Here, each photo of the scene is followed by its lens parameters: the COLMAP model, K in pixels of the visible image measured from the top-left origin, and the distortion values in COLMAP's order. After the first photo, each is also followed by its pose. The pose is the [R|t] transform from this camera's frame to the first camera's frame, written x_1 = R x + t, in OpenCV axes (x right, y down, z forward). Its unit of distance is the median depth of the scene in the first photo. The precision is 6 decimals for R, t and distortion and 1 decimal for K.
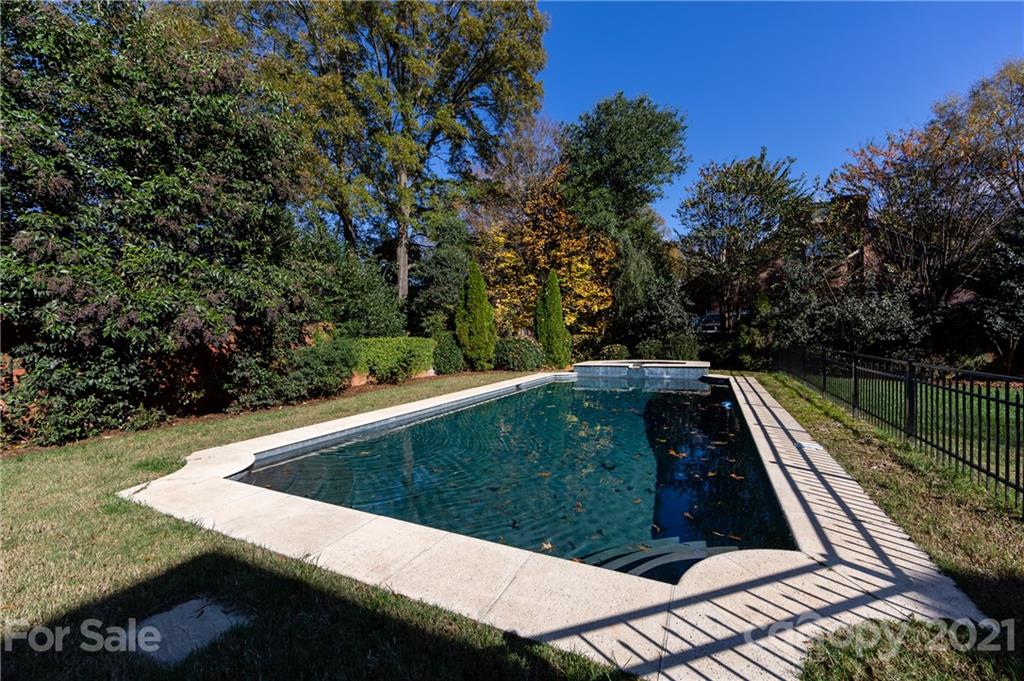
lens RADIAL K [[399.7, 0, 514.6], [0, 399.7, 343.5], [0, 0, 1]] dist [-0.001976, -0.000515]
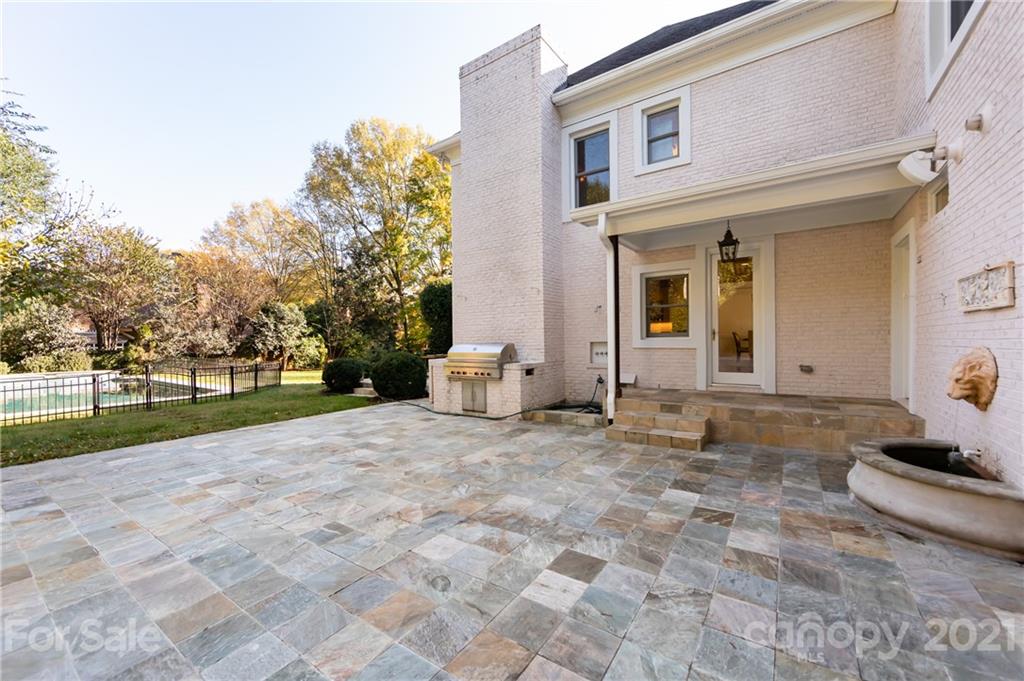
lens RADIAL K [[399.7, 0, 514.6], [0, 399.7, 343.5], [0, 0, 1]] dist [-0.001976, -0.000515]
pose [[0.143725, 0.010447, 0.989563, -0.751320], [0.022256, 0.999657, -0.013786, 0.000641], [-0.989367, 0.024005, 0.143443, -0.687007]]
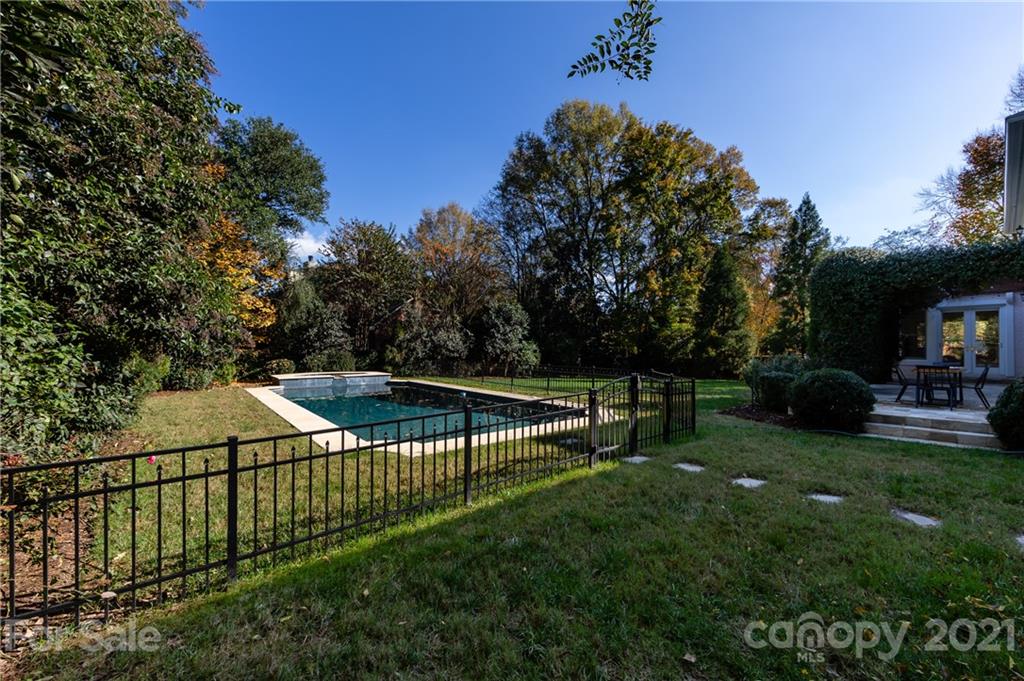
lens RADIAL K [[399.7, 0, 514.6], [0, 399.7, 343.5], [0, 0, 1]] dist [-0.001976, -0.000515]
pose [[0.415067, 0.031987, 0.909228, -0.566818], [-0.001783, 0.999408, -0.034345, -0.004676], [-0.909789, 0.012634, 0.414878, -0.007333]]
